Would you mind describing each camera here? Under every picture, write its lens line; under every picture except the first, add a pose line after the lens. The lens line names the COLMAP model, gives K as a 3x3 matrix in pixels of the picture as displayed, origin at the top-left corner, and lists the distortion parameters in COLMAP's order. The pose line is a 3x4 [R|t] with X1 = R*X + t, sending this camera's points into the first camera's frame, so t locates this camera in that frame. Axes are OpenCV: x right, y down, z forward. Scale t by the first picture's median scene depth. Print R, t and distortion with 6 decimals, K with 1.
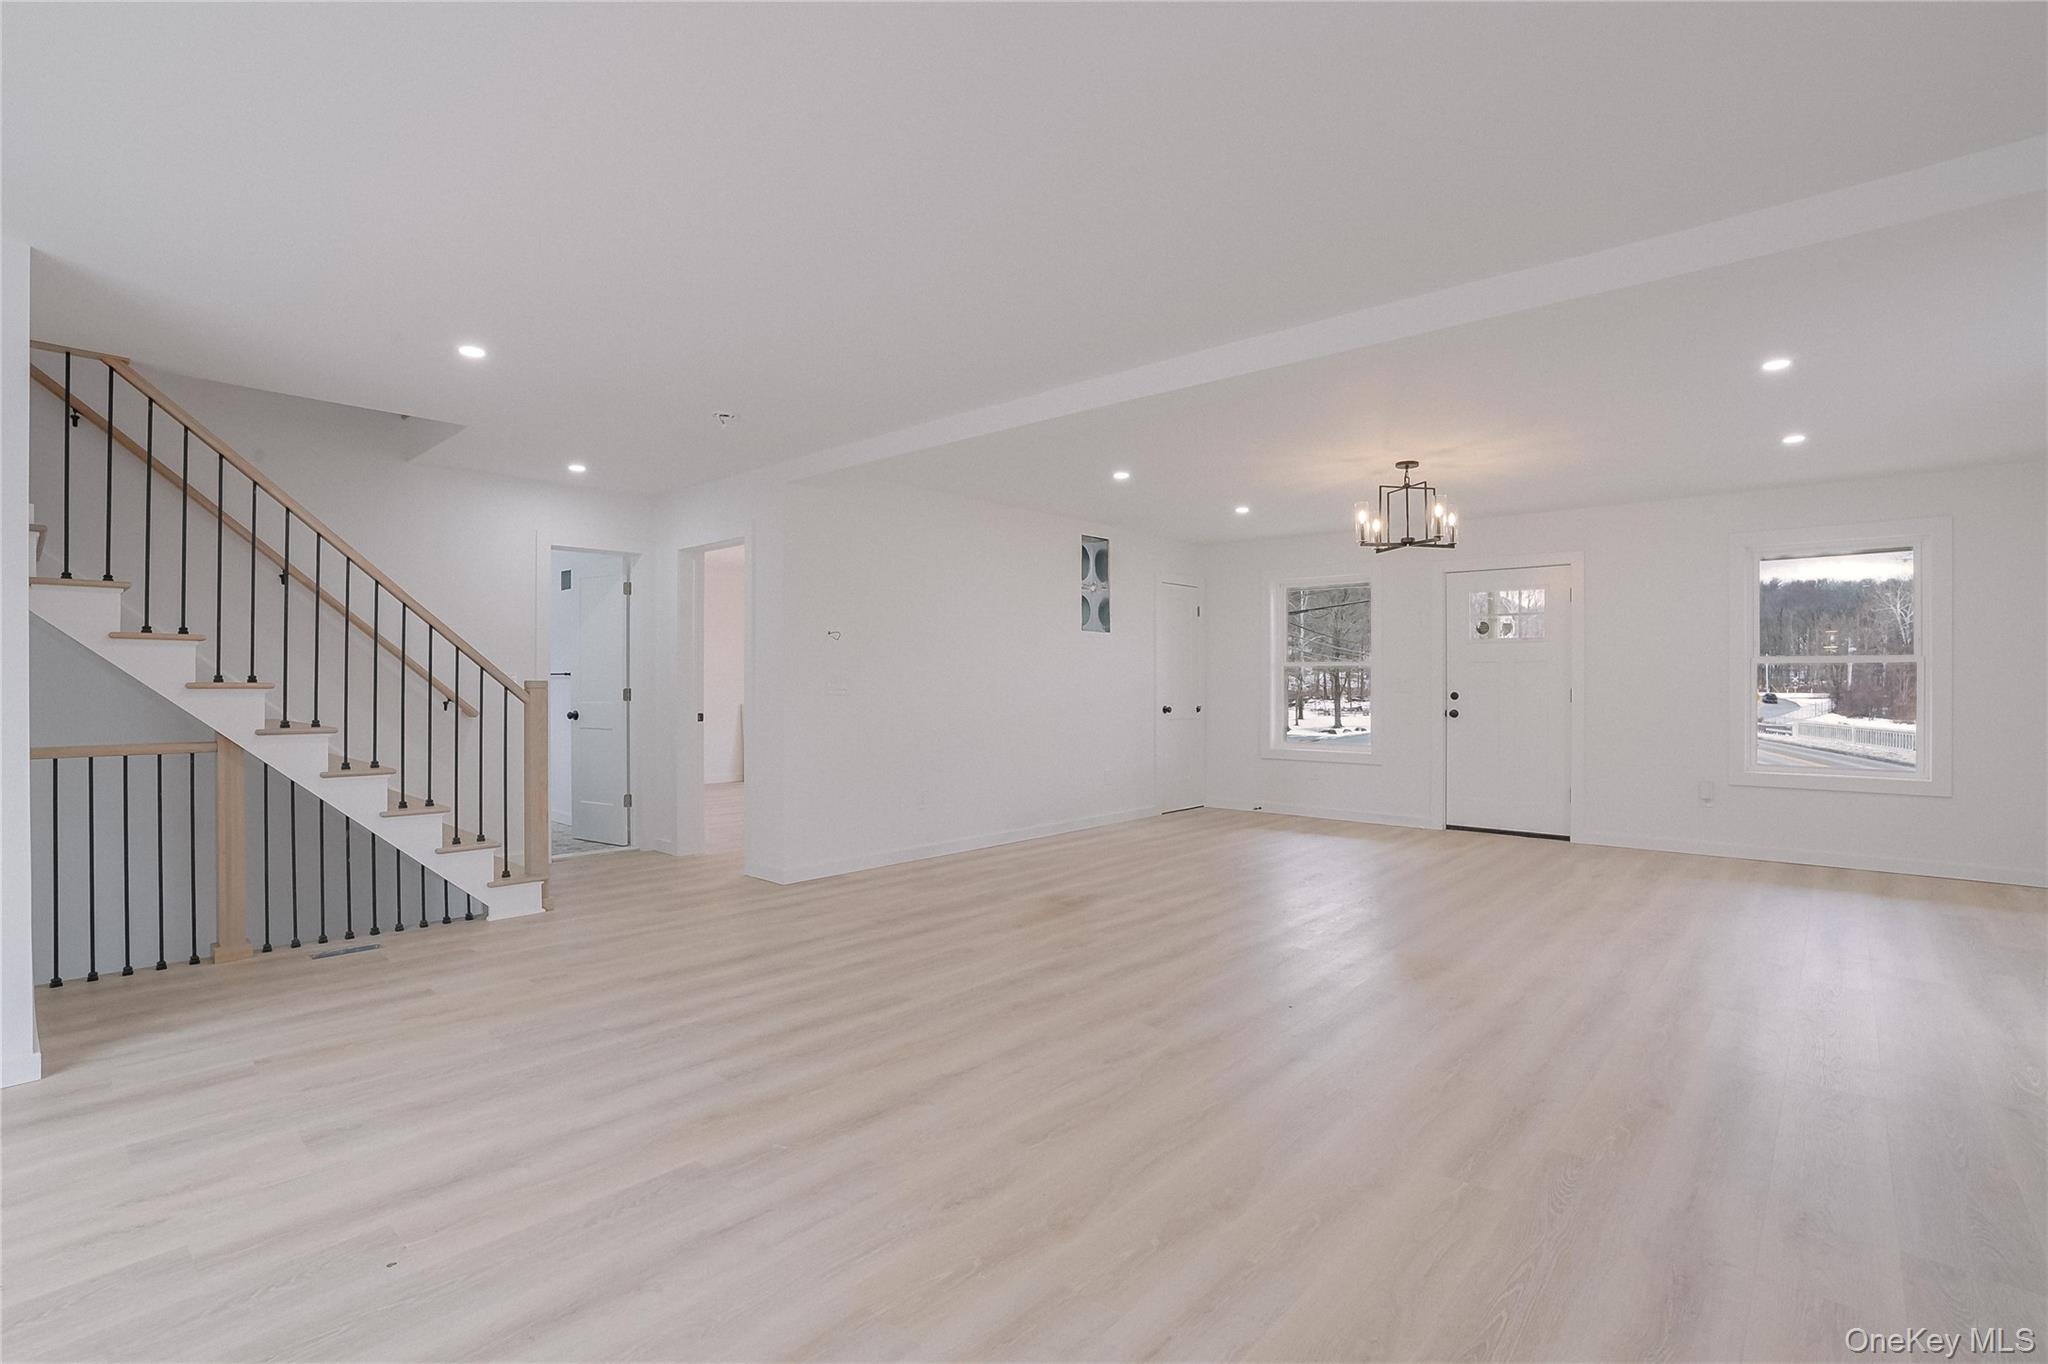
lens RADIAL K [[948.1, 0, 1024.0], [0, 948.1, 682.0], [0, 0, 1]] dist [-0.069005, 0.026596]
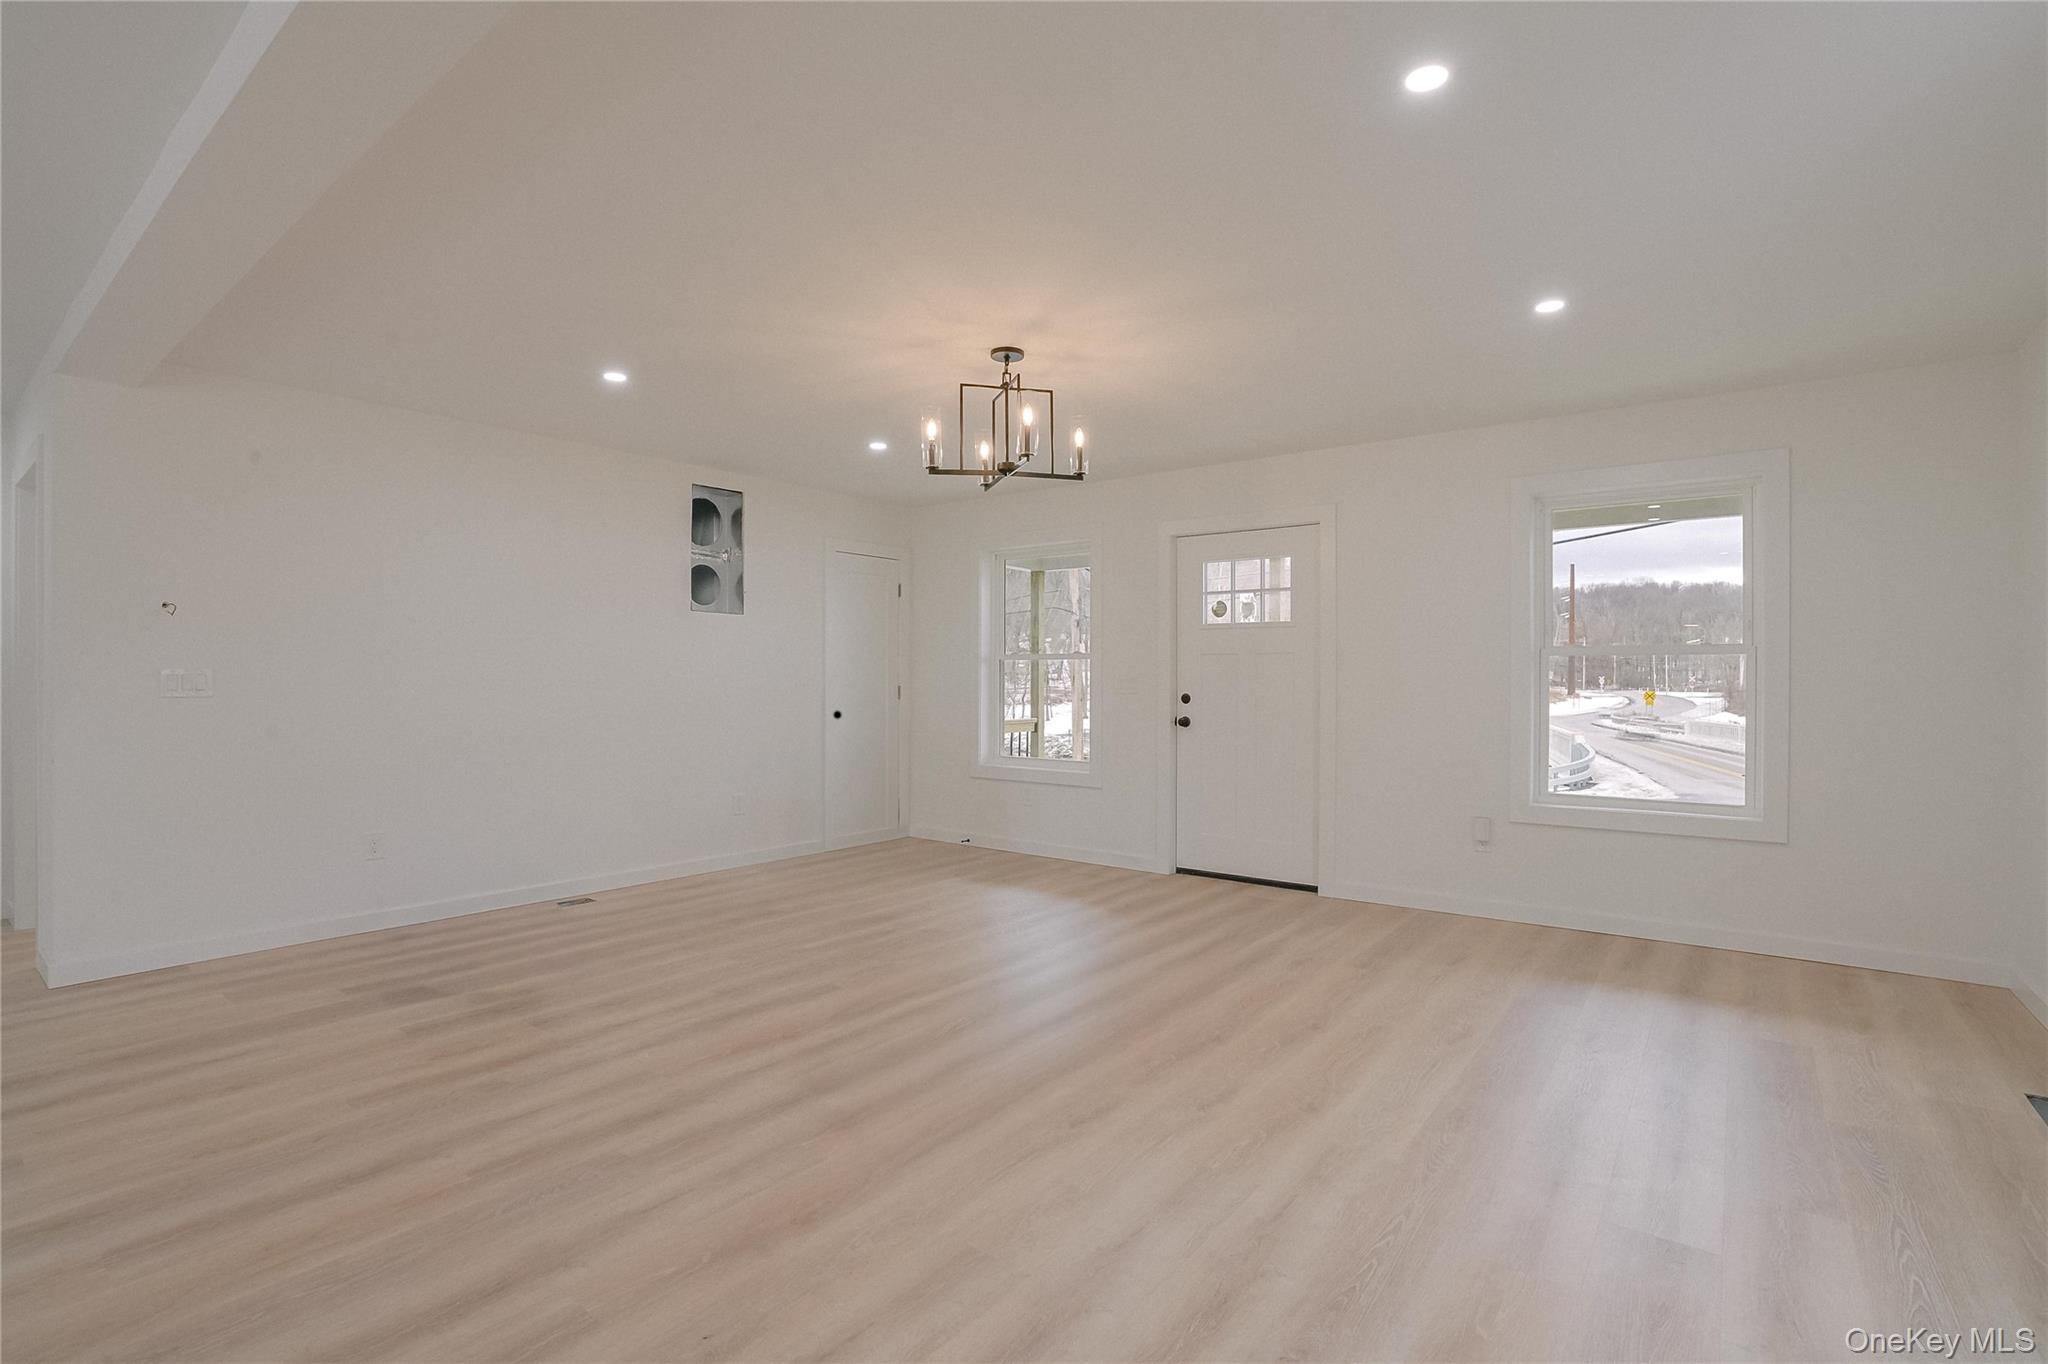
lens RADIAL K [[948.1, 0, 1024.0], [0, 948.1, 682.0], [0, 0, 1]] dist [-0.069005, 0.026596]
pose [[0.997548, 0.002067, 0.069958, 0.371325], [-0.002221, 0.999995, 0.002122, 0.000294], [-0.069953, -0.002272, 0.997548, 0.324870]]
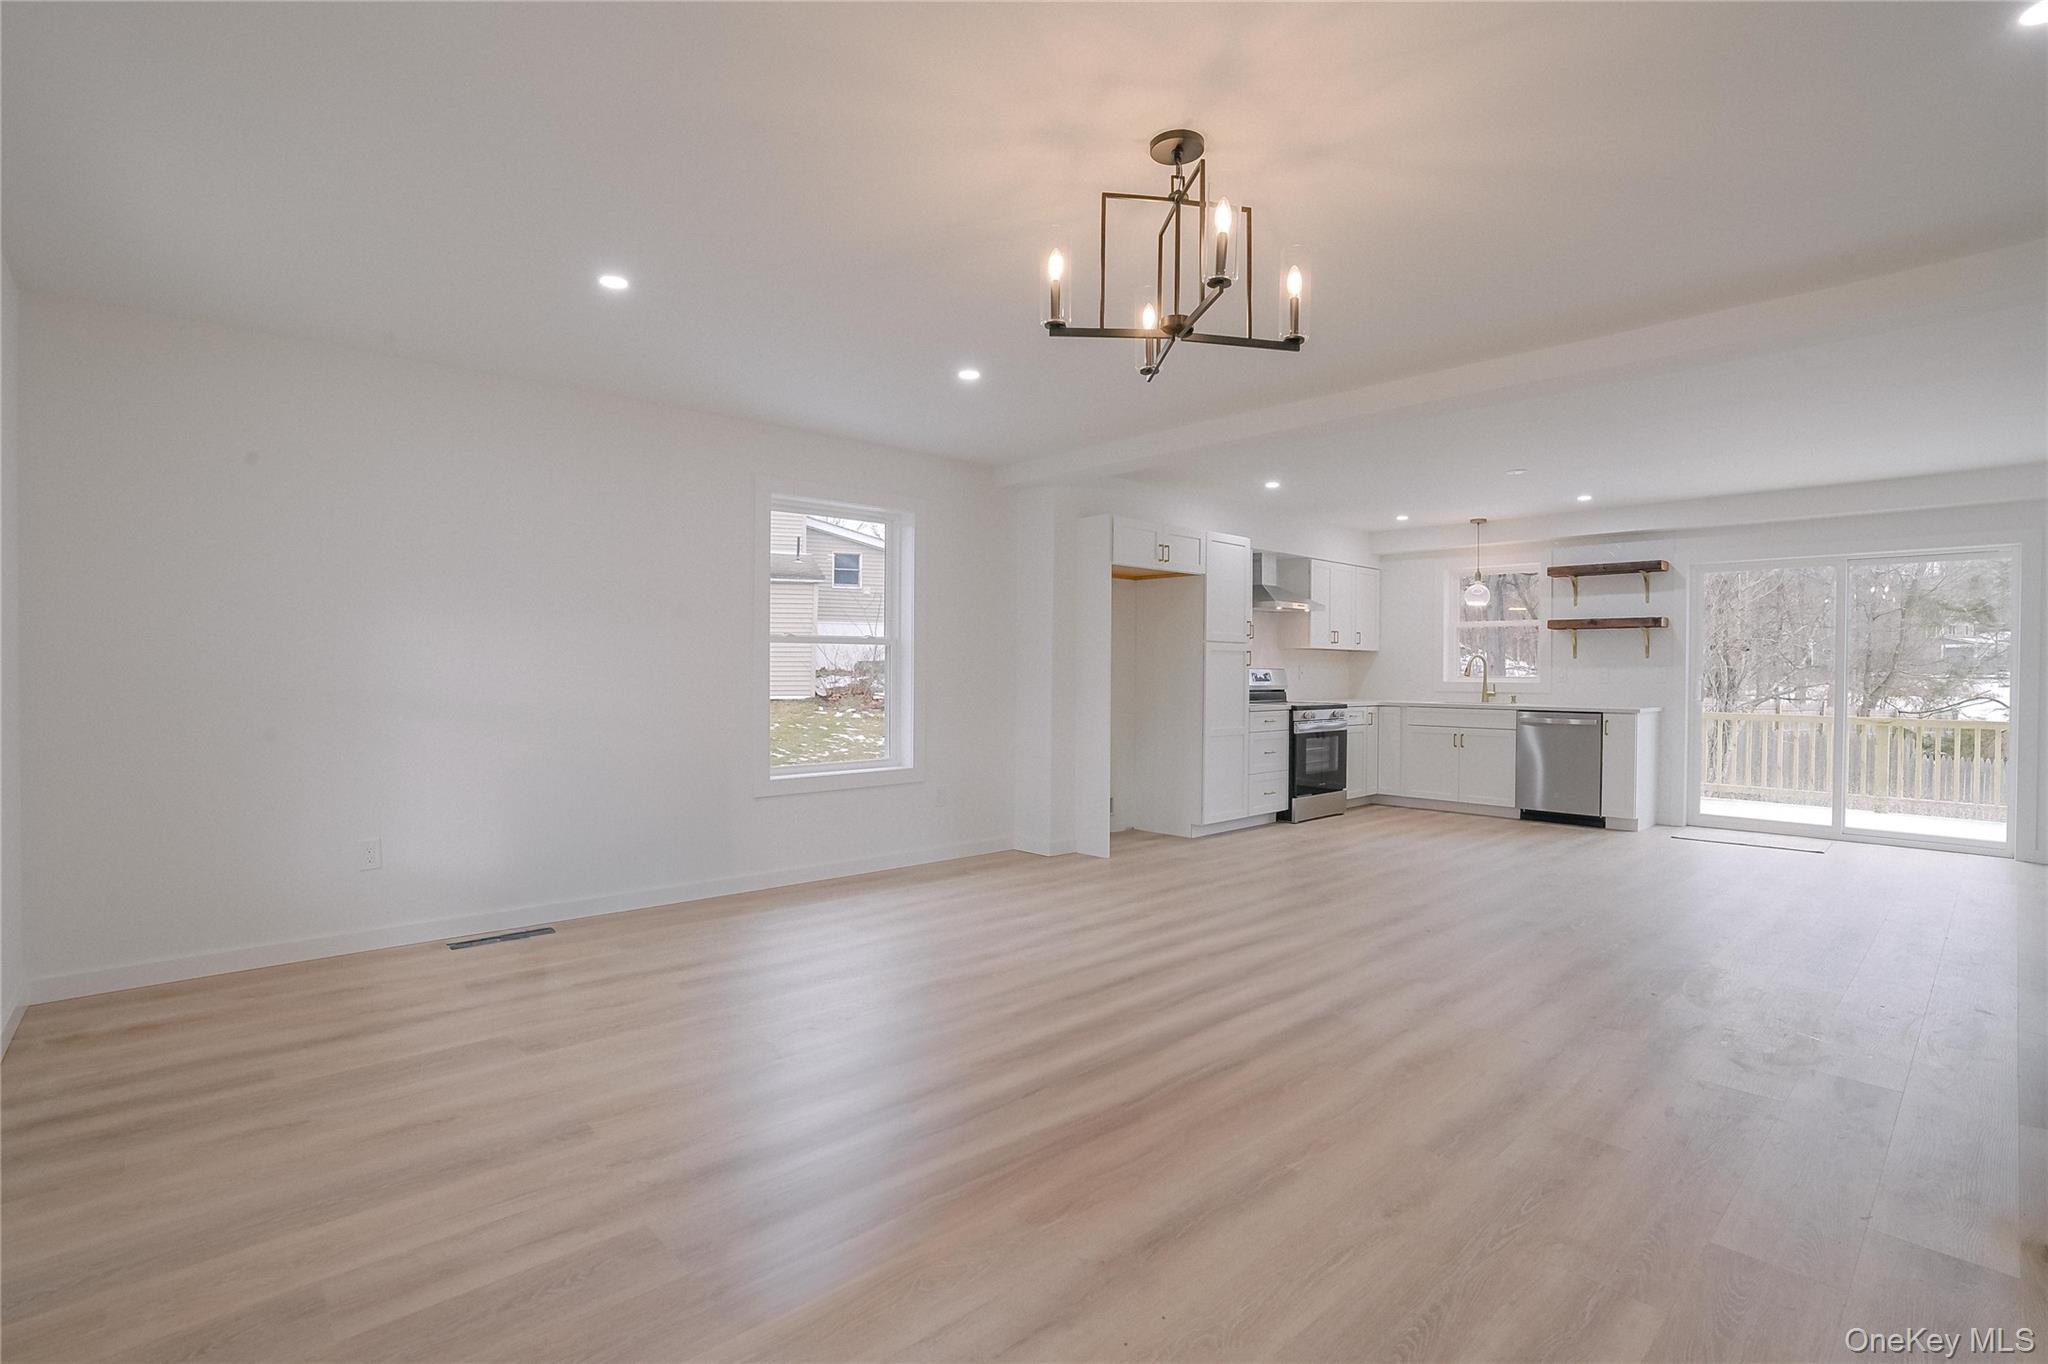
lens RADIAL K [[956.8, 0, 1021.7], [0, 956.8, 681.4], [0, 0, 1]] dist [-0.068653, 0.025546]
pose [[-0.995577, -0.003052, 0.093903, 0.443633], [-0.001660, 0.999888, 0.014892, -0.006983], [-0.093938, 0.014670, -0.995470, 1.419420]]
